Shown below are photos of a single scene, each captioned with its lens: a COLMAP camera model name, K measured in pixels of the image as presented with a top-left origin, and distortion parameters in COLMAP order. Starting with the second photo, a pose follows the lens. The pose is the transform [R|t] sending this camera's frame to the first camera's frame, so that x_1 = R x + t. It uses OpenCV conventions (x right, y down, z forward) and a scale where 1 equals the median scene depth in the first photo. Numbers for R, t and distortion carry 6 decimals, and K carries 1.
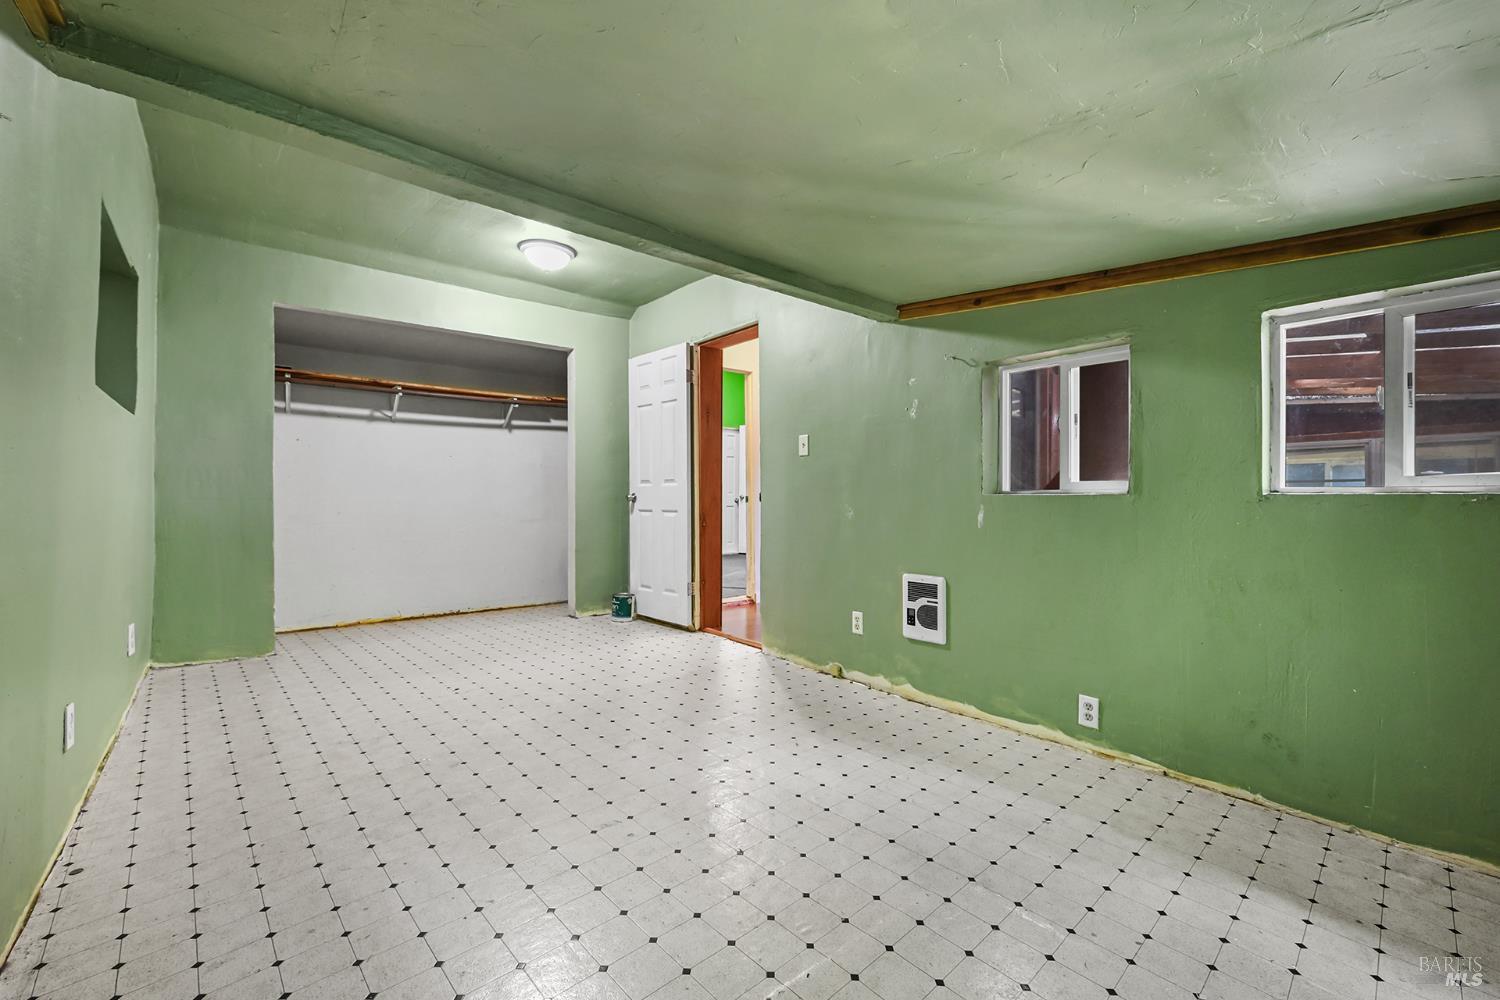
lens RADIAL K [[614.0, 0, 752.8], [0, 614.0, 500.4], [0, 0, 1]] dist [-0.000849, 0.000182]
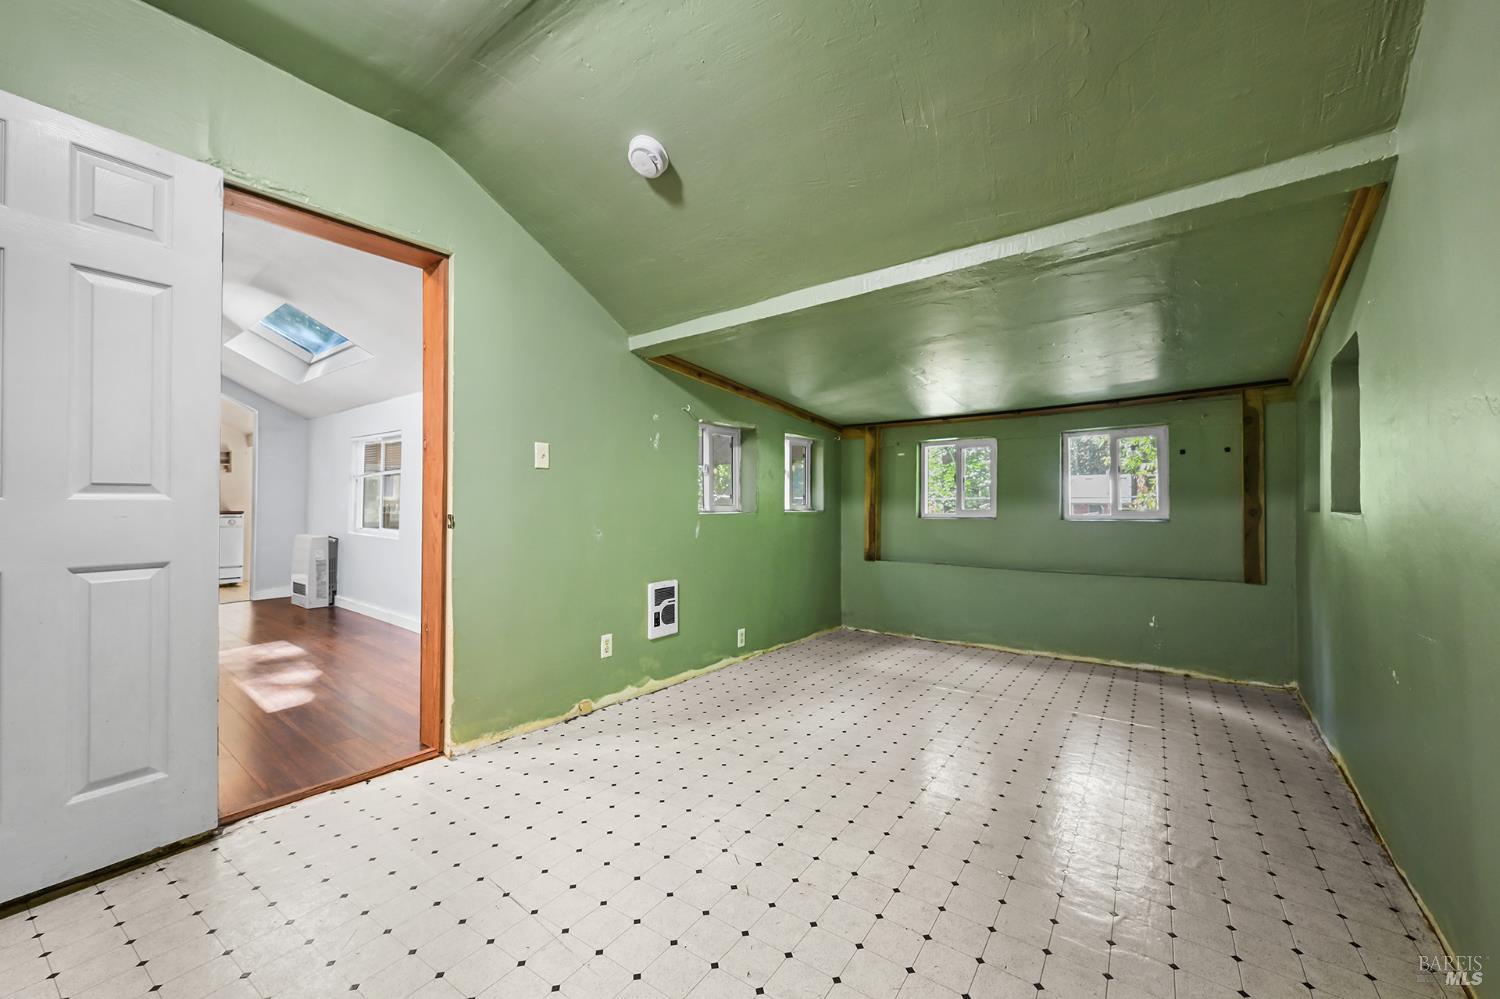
lens RADIAL K [[588.2, 0, 744.0], [0, 588.2, 501.3], [0, 0, 1]] dist [-0.000983, 0.000068]
pose [[-0.205303, 0.001002, 0.978698, -0.883336], [0.003685, 0.999993, -0.000250, -0.033921], [-0.978692, 0.003555, -0.205305, 1.088006]]
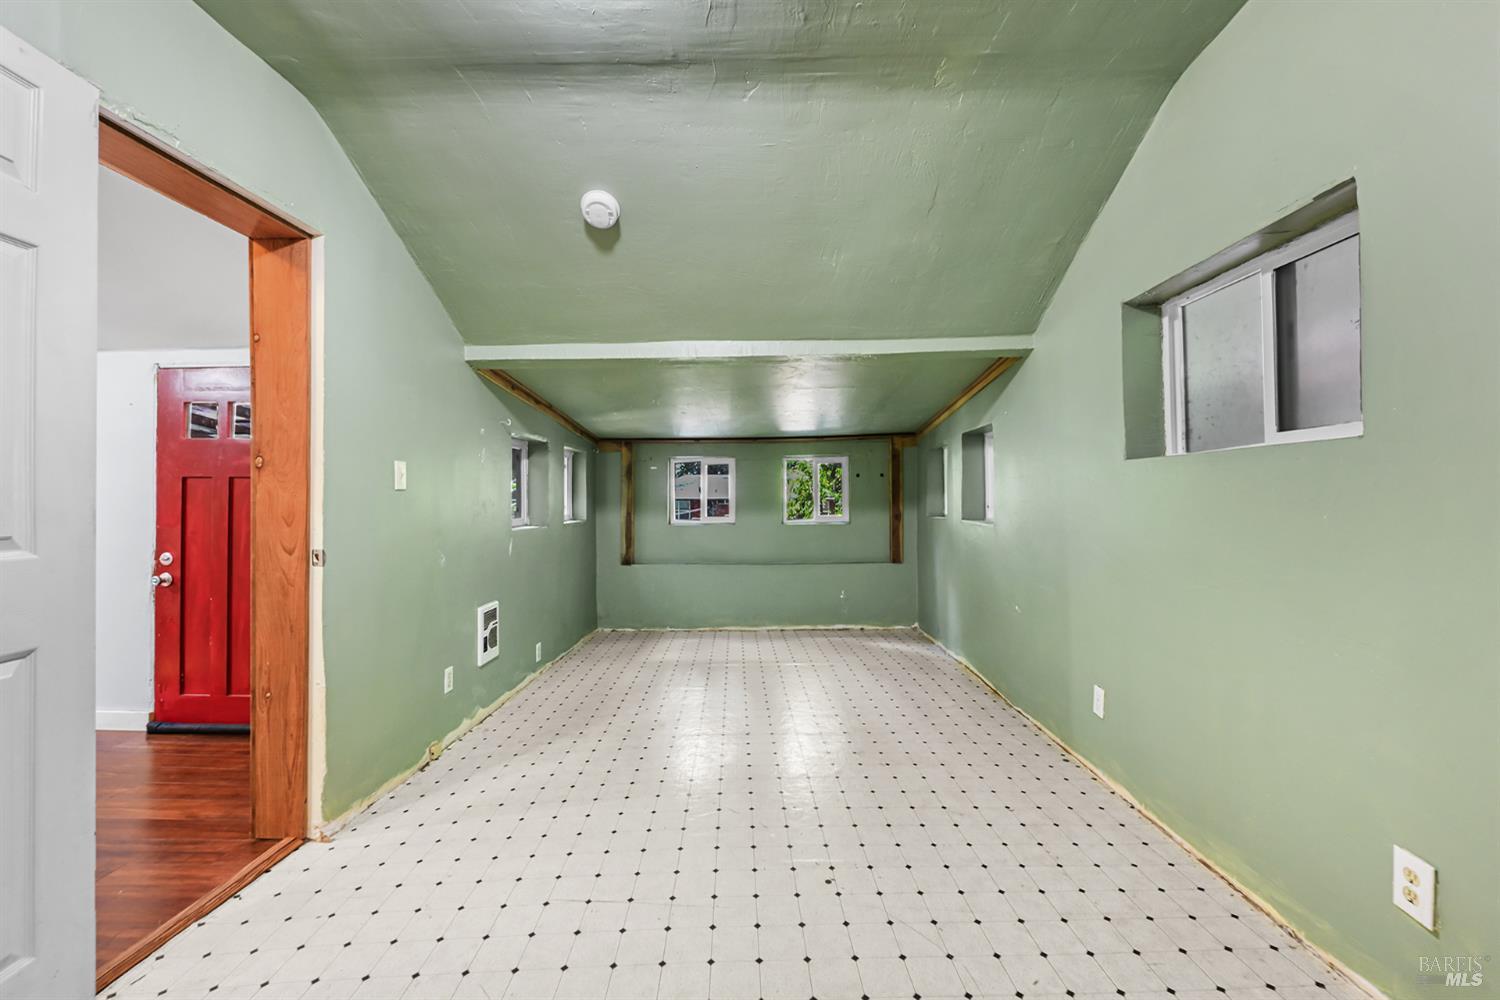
lens RADIAL K [[594.9, 0, 750.5], [0, 594.9, 502.0], [0, 0, 1]] dist [0.000160, 0.000326]
pose [[-0.745489, -0.002689, 0.666513, -0.828308], [0.006795, 0.999909, 0.011634, -0.077408], [-0.666484, 0.013201, -0.745403, 1.506647]]
